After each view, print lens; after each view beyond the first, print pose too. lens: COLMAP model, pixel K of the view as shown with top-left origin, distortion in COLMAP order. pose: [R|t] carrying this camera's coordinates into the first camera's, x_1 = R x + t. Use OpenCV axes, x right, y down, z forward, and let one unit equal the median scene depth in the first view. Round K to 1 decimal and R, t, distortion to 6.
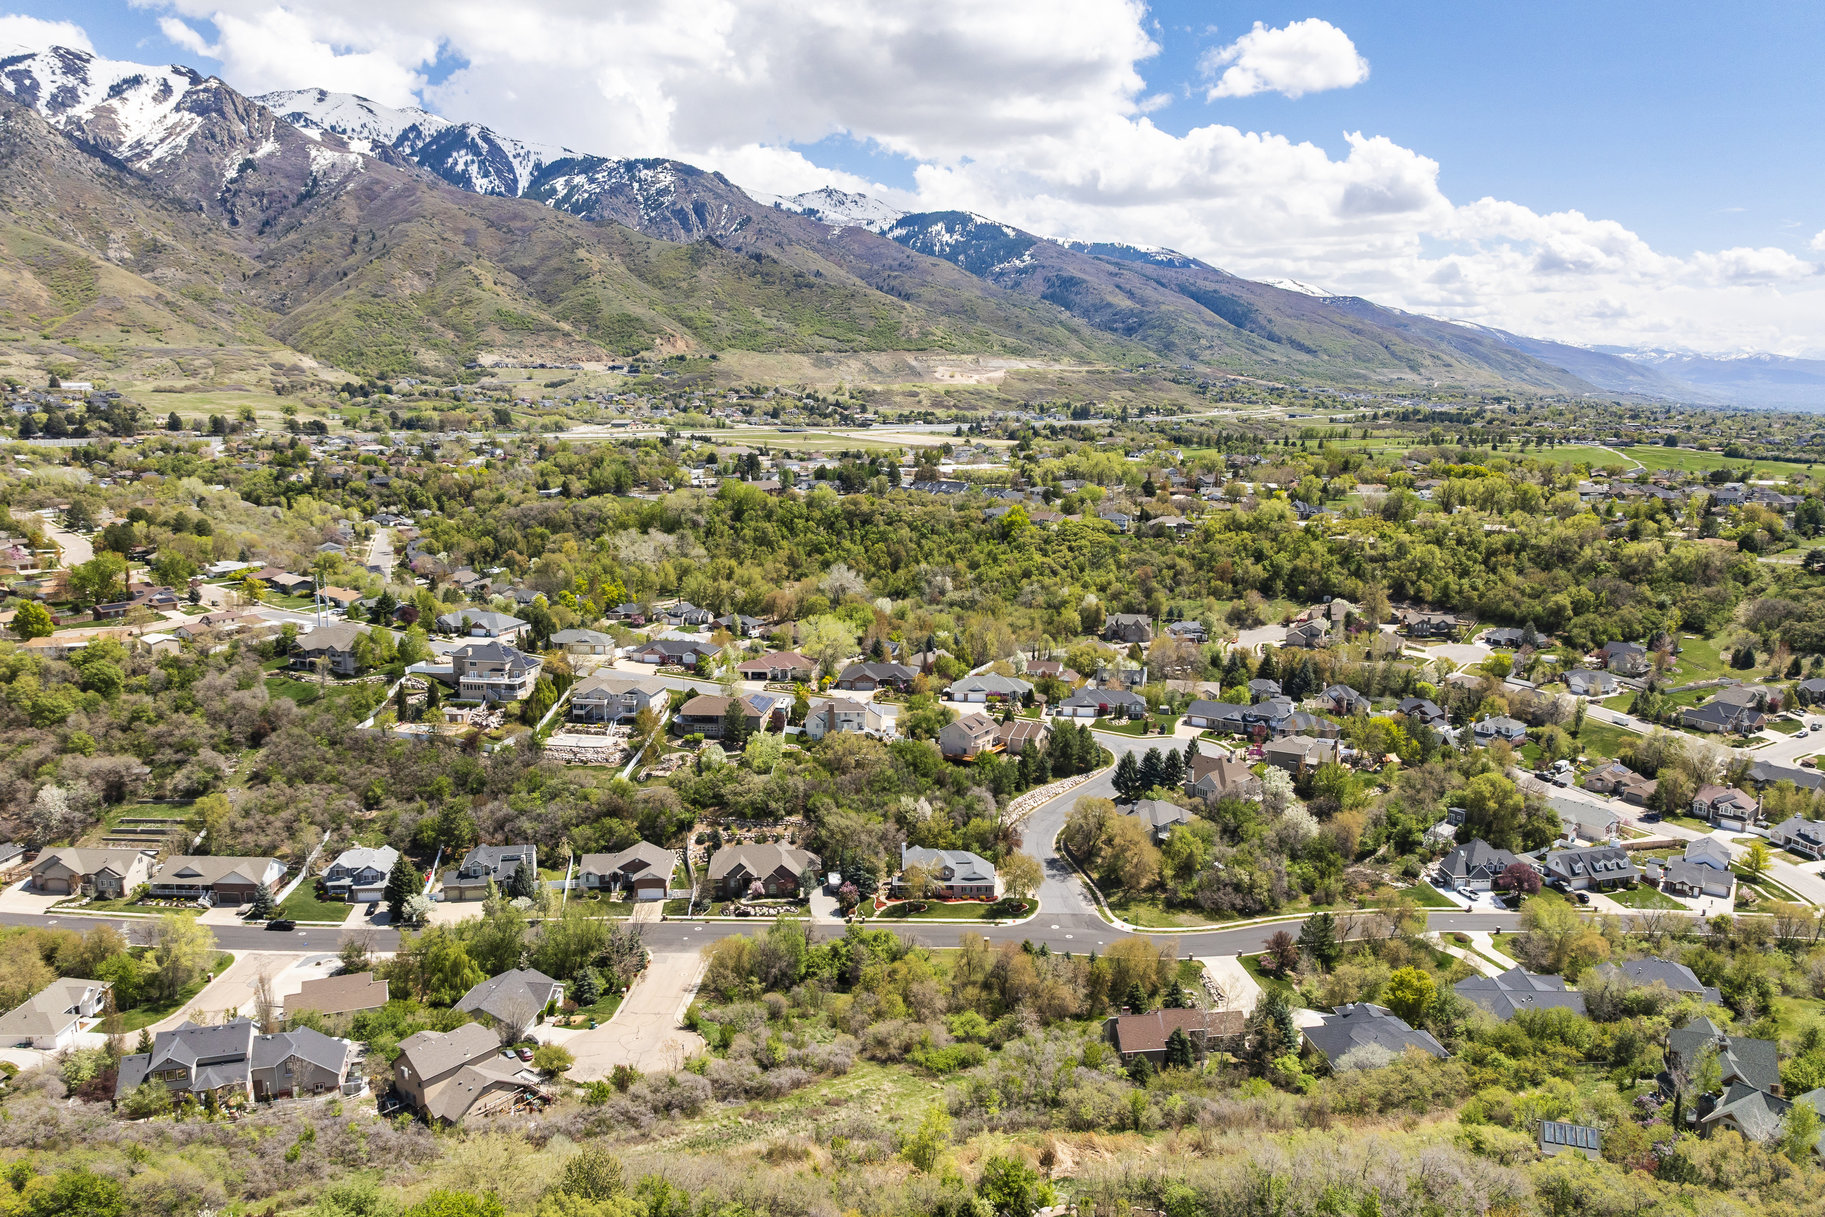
lens RADIAL K [[1298.0, 0, 931.5], [0, 1298.0, 622.4], [0, 0, 1]] dist [-0.046795, 0.012351]
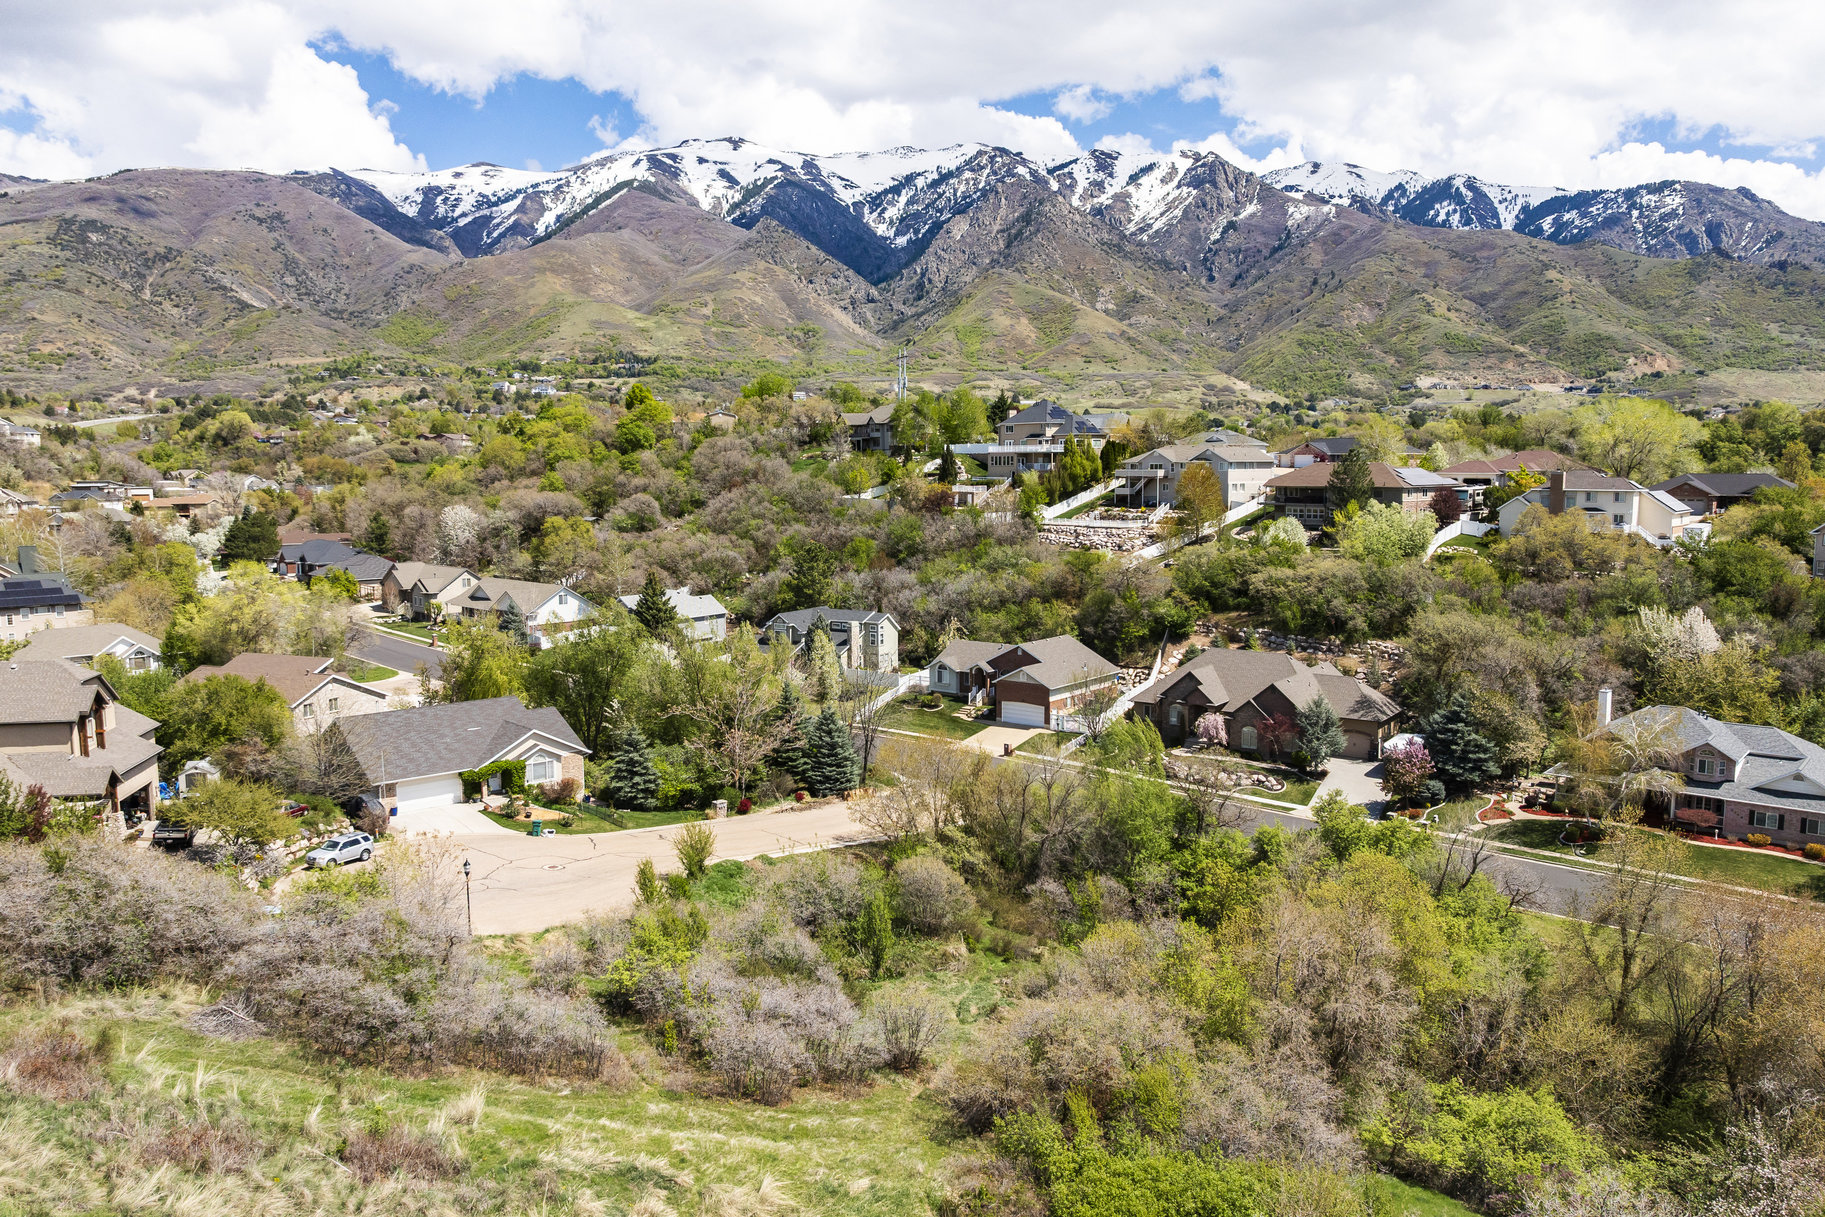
lens RADIAL K [[1298.0, 0, 920.5], [0, 1298.0, 613.5], [0, 0, 1]] dist [-0.046795, 0.012351]
pose [[0.745667, 0.072103, -0.662406, 0.014098], [-0.116551, 0.992916, -0.023122, 0.032640], [0.656046, 0.094445, 0.748788, 0.103962]]
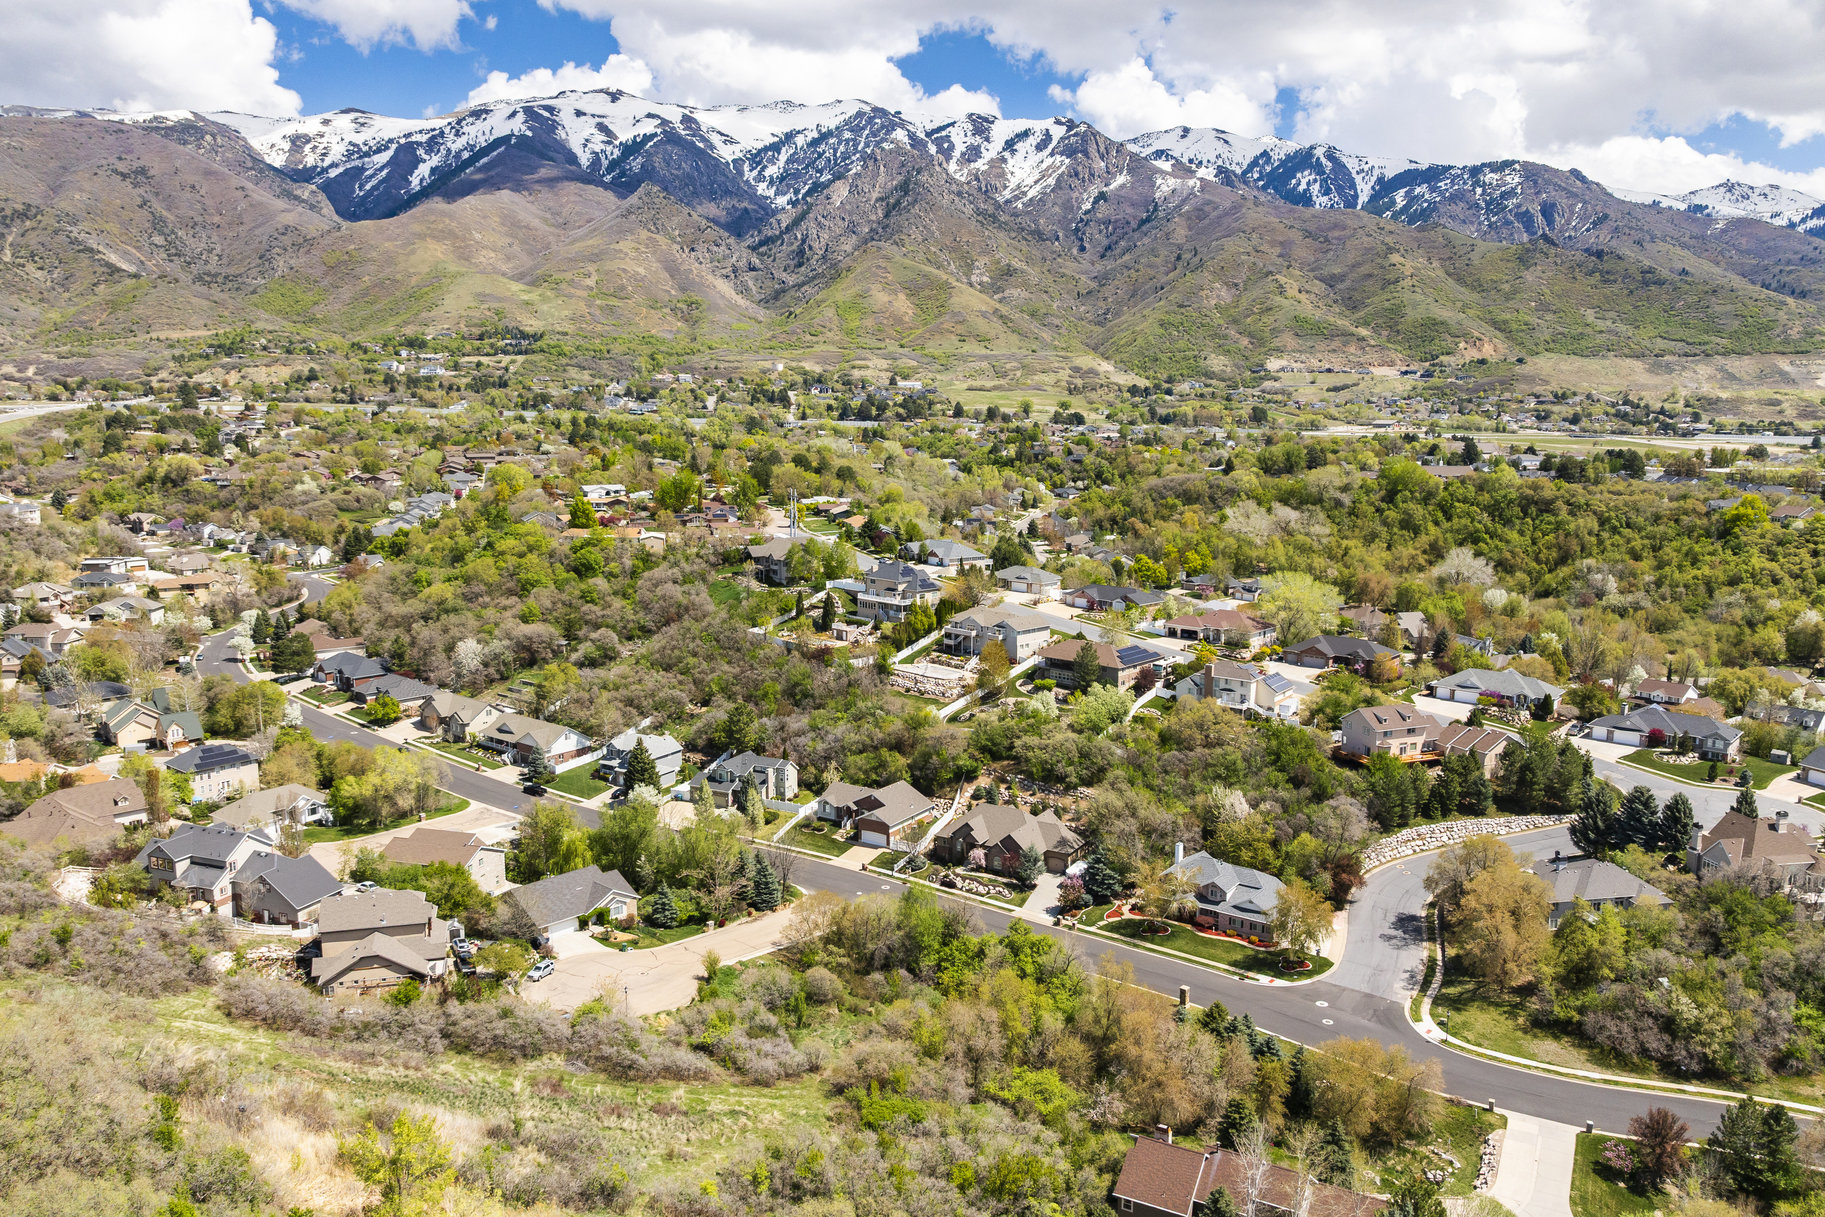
lens RADIAL K [[1298.0, 0, 920.0], [0, 1298.0, 592.7], [0, 0, 1]] dist [-0.046795, 0.012351]
pose [[0.802831, 0.085211, -0.590086, 0.050252], [-0.109627, 0.993957, -0.005619, 0.009177], [0.586042, 0.069200, 0.807321, 0.057218]]
